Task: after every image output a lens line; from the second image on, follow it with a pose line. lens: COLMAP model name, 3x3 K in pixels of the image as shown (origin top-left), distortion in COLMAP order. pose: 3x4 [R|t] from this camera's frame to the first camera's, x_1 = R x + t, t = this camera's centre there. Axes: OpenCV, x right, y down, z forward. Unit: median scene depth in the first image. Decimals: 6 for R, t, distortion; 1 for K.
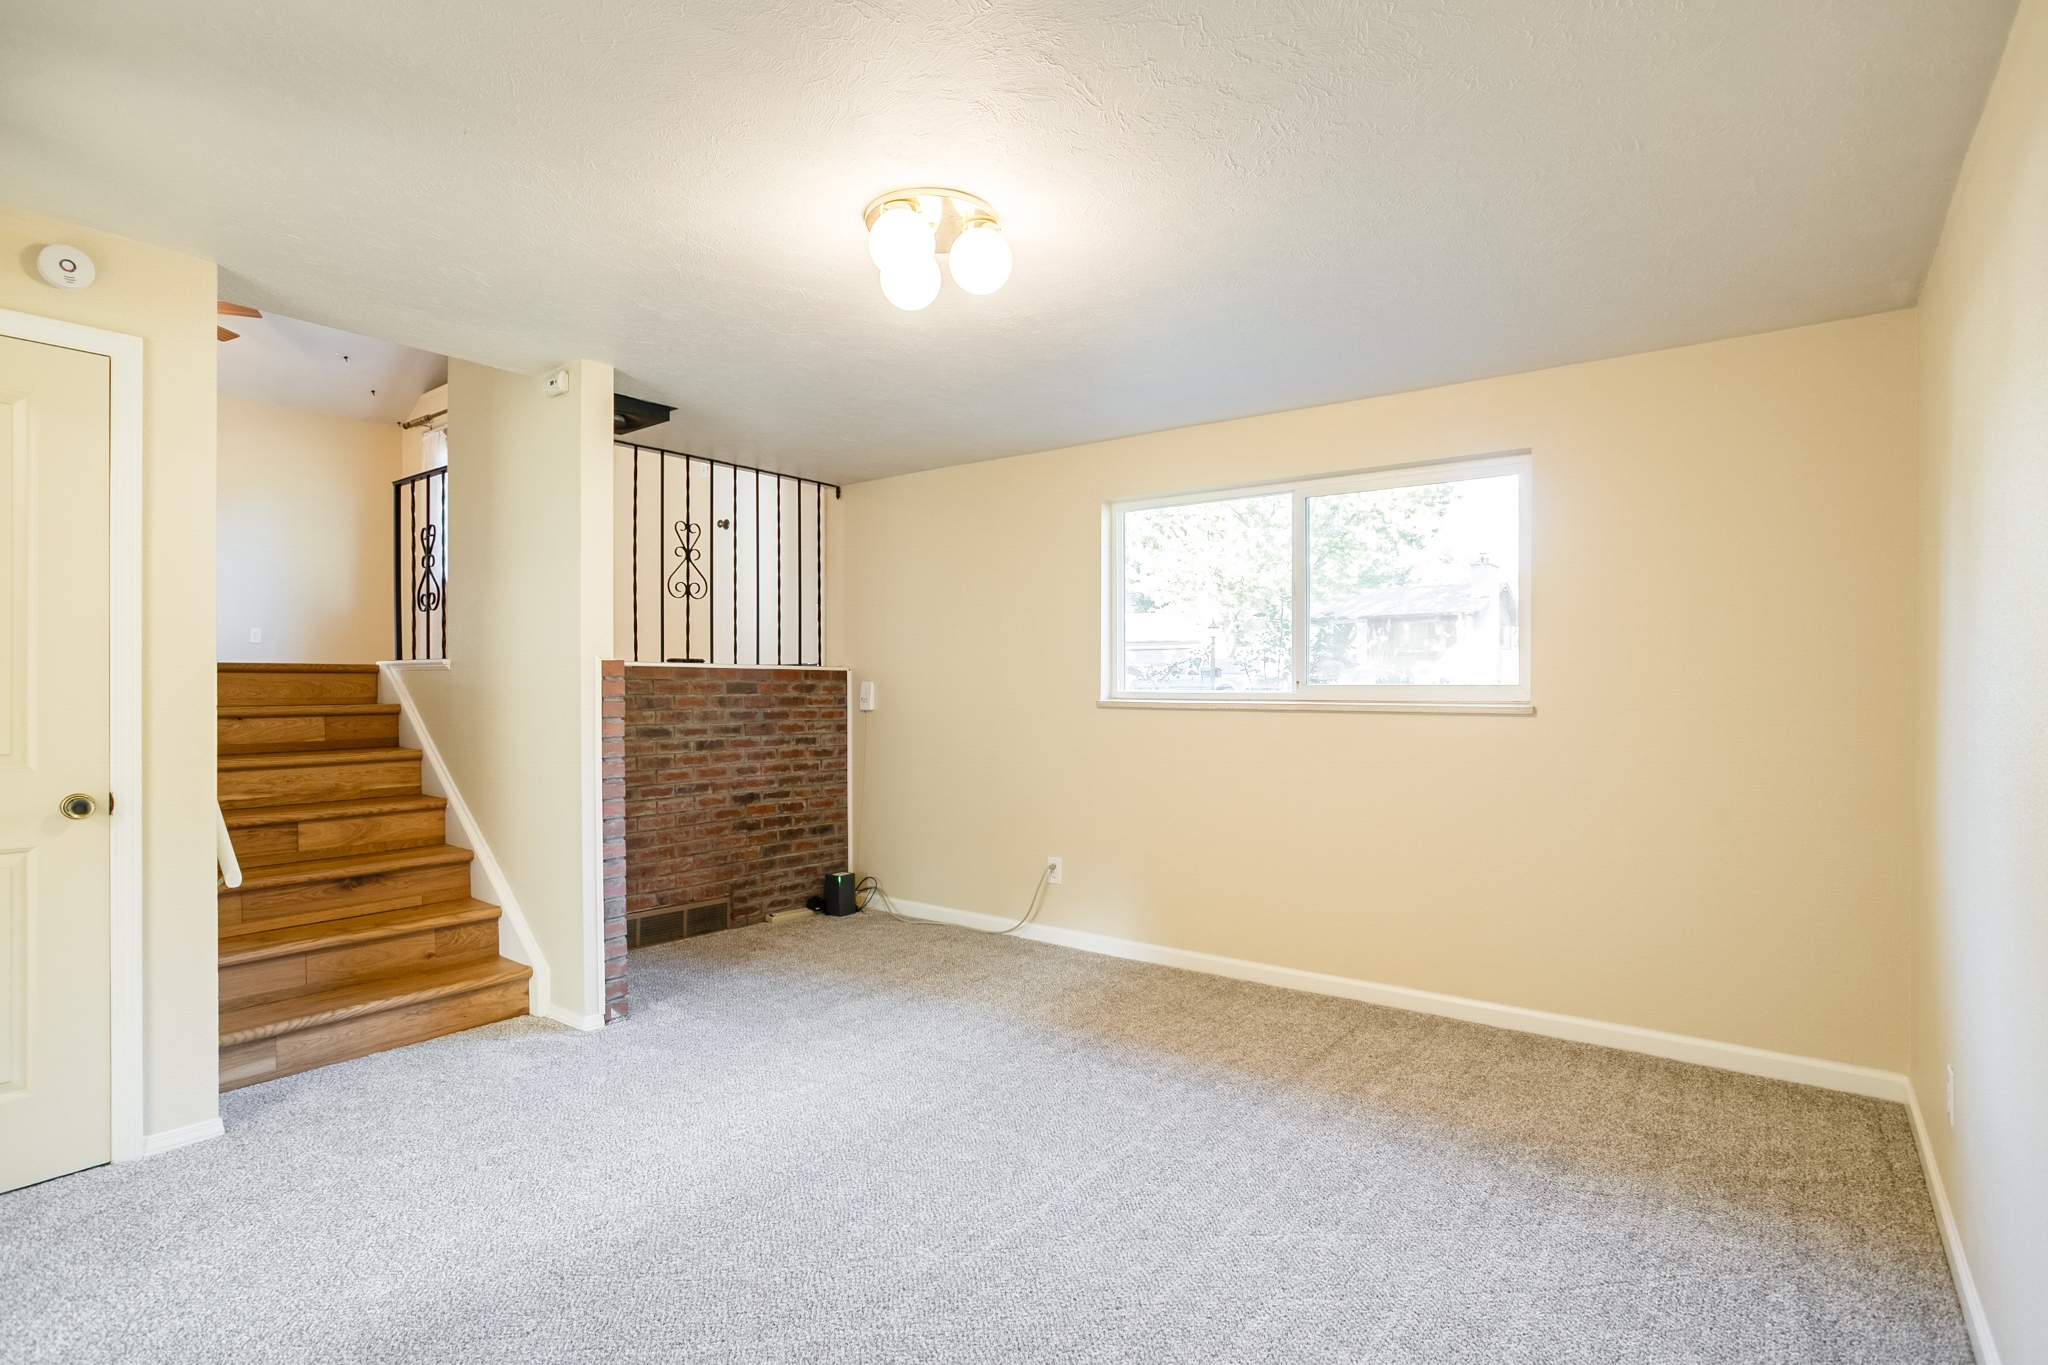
lens RADIAL K [[997.7, 0, 980.6], [0, 997.7, 687.4], [0, 0, 1]] dist [-0.016915, 0.005673]
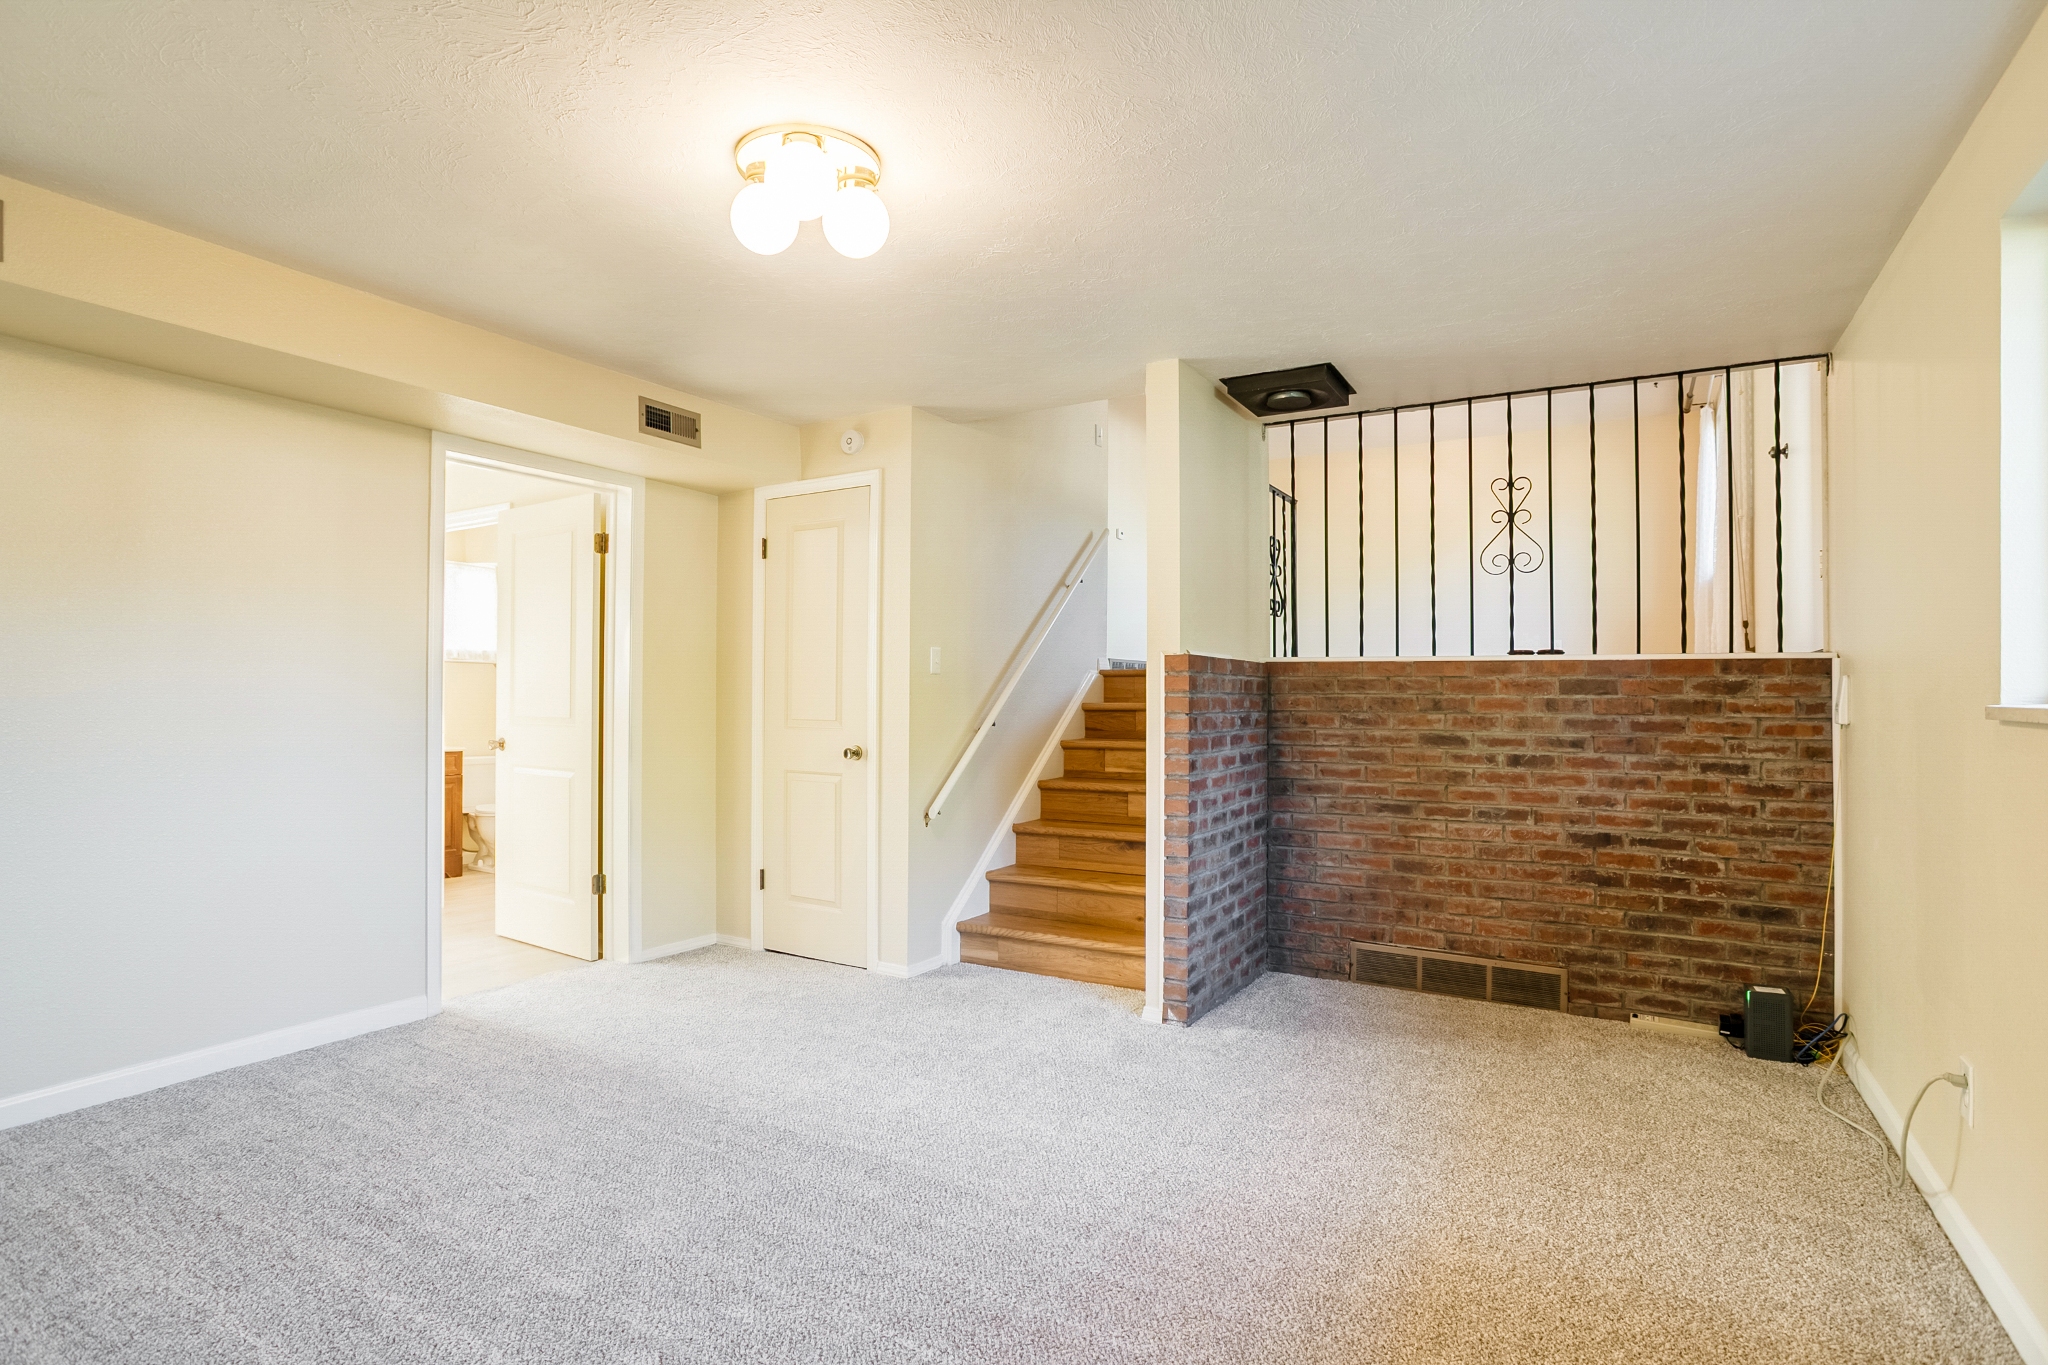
lens RADIAL K [[997.7, 0, 1022.1], [0, 997.7, 677.1], [0, 0, 1]] dist [-0.016915, 0.005673]
pose [[0.184208, -0.016830, -0.982743, 0.399240], [-0.005014, 0.999824, -0.018062, 0.008734], [0.982875, 0.008255, 0.184091, 0.463024]]
